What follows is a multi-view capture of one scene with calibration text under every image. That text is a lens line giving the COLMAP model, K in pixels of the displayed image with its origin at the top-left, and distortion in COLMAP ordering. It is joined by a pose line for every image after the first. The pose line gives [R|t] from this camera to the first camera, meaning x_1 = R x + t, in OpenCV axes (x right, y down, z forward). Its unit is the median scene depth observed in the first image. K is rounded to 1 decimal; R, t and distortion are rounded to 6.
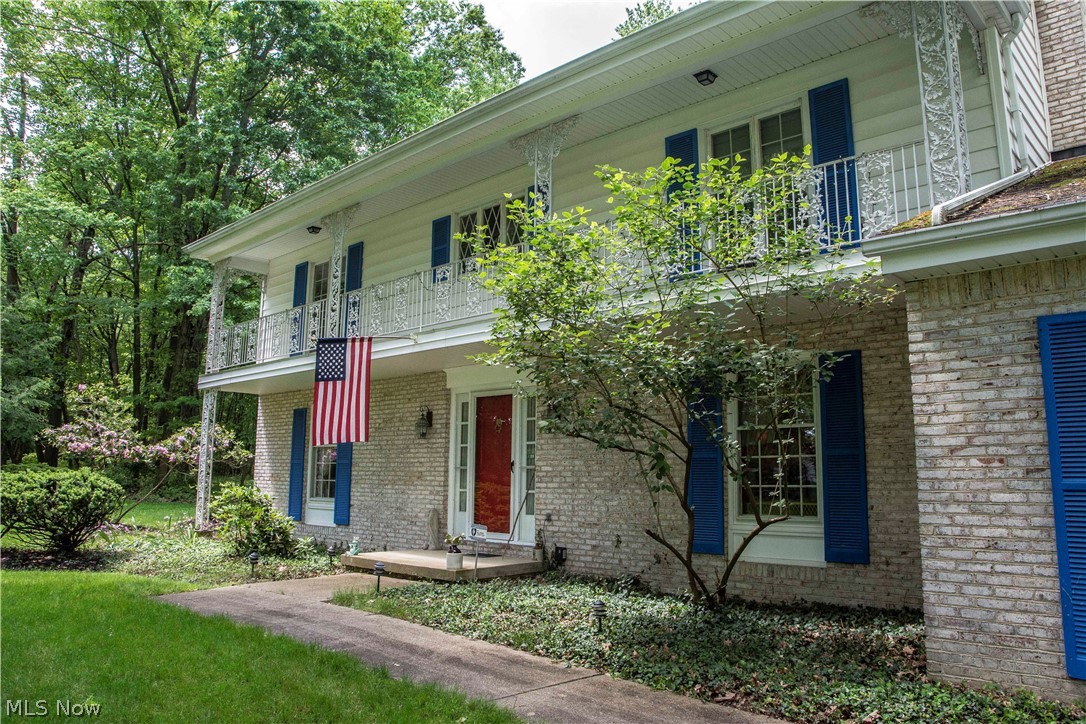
lens RADIAL K [[798.8, 0, 543.3], [0, 798.8, 344.5], [0, 0, 1]] dist [-0.077028, 0.001900]
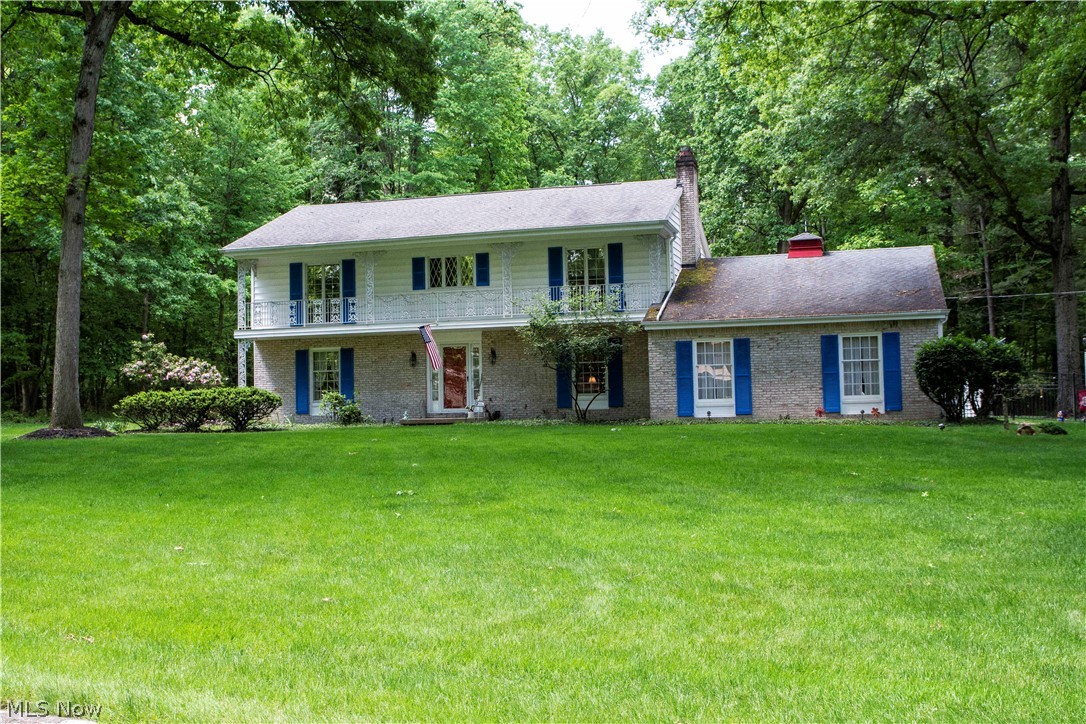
lens RADIAL K [[1141.6, 0, 543.0], [0, 1141.6, 362.0], [0, 0, 1]] dist [-0.001425, 0.000269]
pose [[0.886615, -0.009656, 0.462407, -1.278348], [-0.047761, 0.992526, 0.112301, -0.254793], [-0.460035, -0.121652, 0.879527, -1.843775]]
